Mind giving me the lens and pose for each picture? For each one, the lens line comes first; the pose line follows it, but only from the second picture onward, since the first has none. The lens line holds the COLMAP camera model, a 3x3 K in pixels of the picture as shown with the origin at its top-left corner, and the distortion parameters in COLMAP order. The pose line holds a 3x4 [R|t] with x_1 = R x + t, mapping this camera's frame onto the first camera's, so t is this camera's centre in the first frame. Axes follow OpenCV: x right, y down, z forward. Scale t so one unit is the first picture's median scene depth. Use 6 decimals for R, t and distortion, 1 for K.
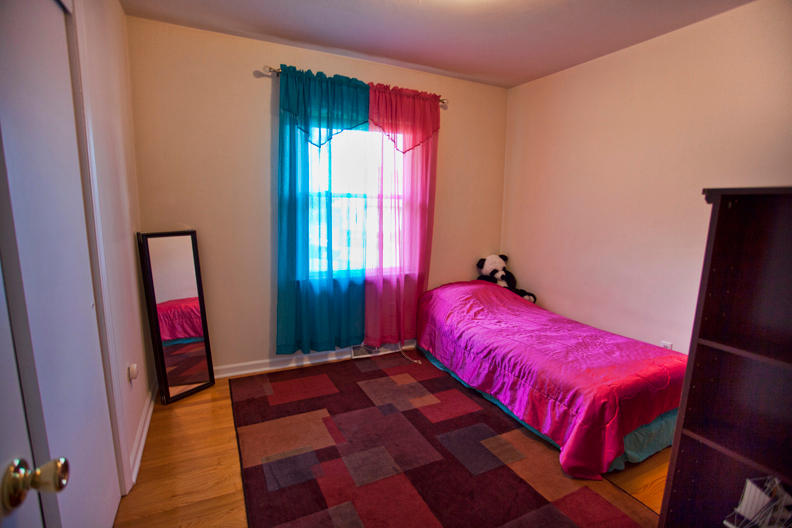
lens RADIAL K [[384.3, 0, 398.4], [0, 384.3, 264.9], [0, 0, 1]] dist [-0.063942, 0.024101]
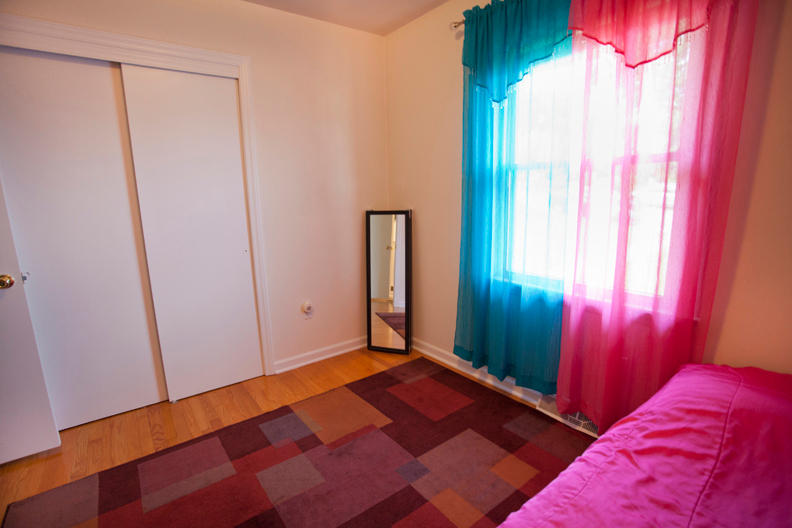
lens RADIAL K [[384.3, 0, 396.2], [0, 384.3, 267.1], [0, 0, 1]] dist [-0.063942, 0.024101]
pose [[0.190045, 0.163519, -0.968062, 0.559225], [-0.125262, 0.982012, 0.141285, -0.083610], [0.973752, 0.094411, 0.207109, 0.757583]]
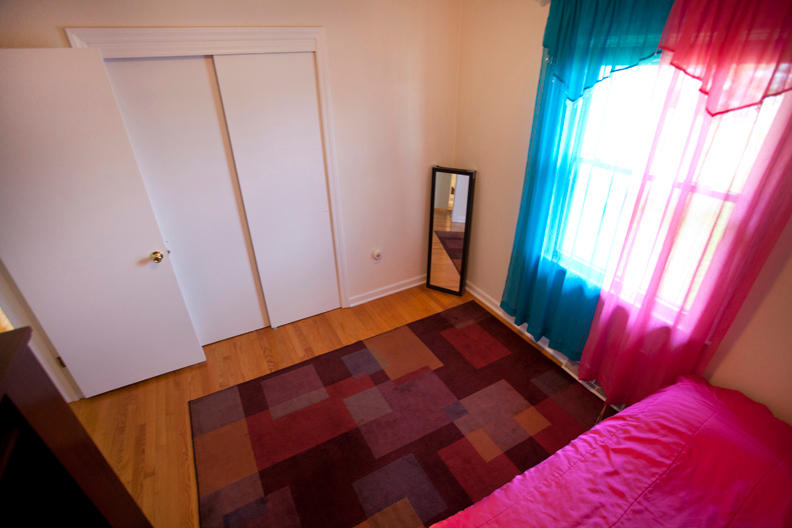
lens RADIAL K [[384.3, 0, 397.6], [0, 384.3, 267.8], [0, 0, 1]] dist [-0.063942, 0.024101]
pose [[0.039524, 0.473207, -0.880064, 0.614852], [-0.136373, 0.875066, 0.464395, -0.348752], [0.989869, 0.101662, 0.099119, 0.694017]]
